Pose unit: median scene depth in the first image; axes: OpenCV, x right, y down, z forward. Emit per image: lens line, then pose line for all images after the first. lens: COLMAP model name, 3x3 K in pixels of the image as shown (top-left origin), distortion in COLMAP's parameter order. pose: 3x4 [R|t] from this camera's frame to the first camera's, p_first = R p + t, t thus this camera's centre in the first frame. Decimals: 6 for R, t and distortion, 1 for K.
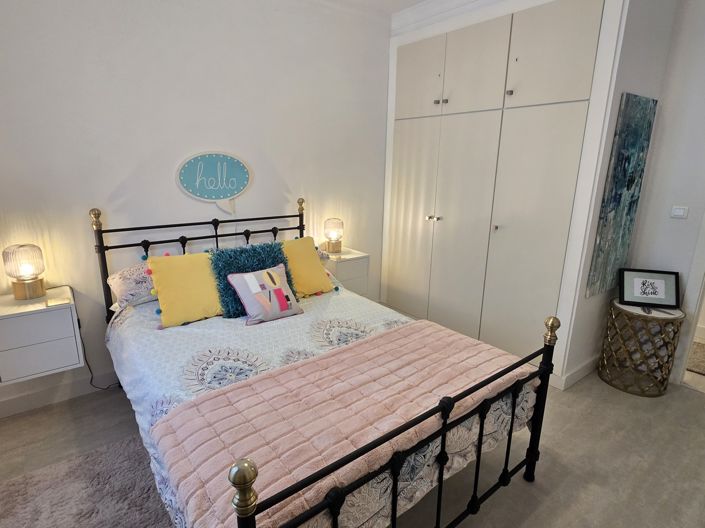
lens RADIAL K [[381.3, 0, 350.6], [0, 381.3, 259.0], [0, 0, 1]] dist [0.000534, 0.000890]
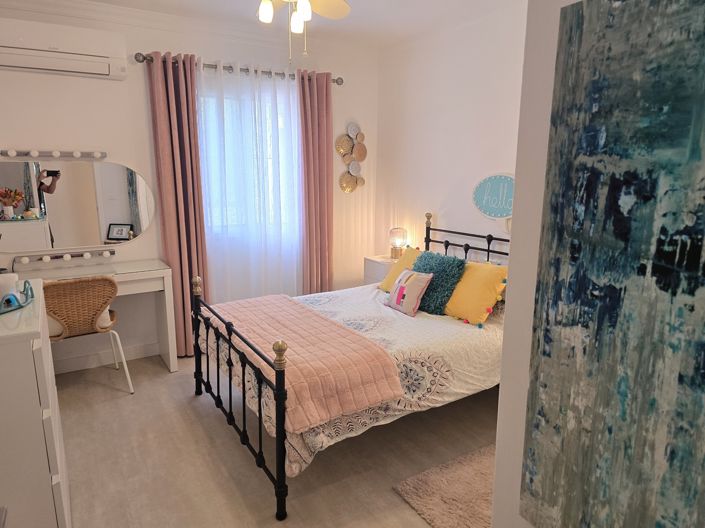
lens RADIAL K [[467.5, 0, 351.5], [0, 467.5, 266.4], [0, 0, 1]] dist [0.000376, 0.000100]
pose [[-0.107775, 0.181127, -0.977536, 1.136681], [-0.246146, 0.947789, 0.202753, -0.218032], [0.963222, 0.262468, -0.057564, 0.817429]]
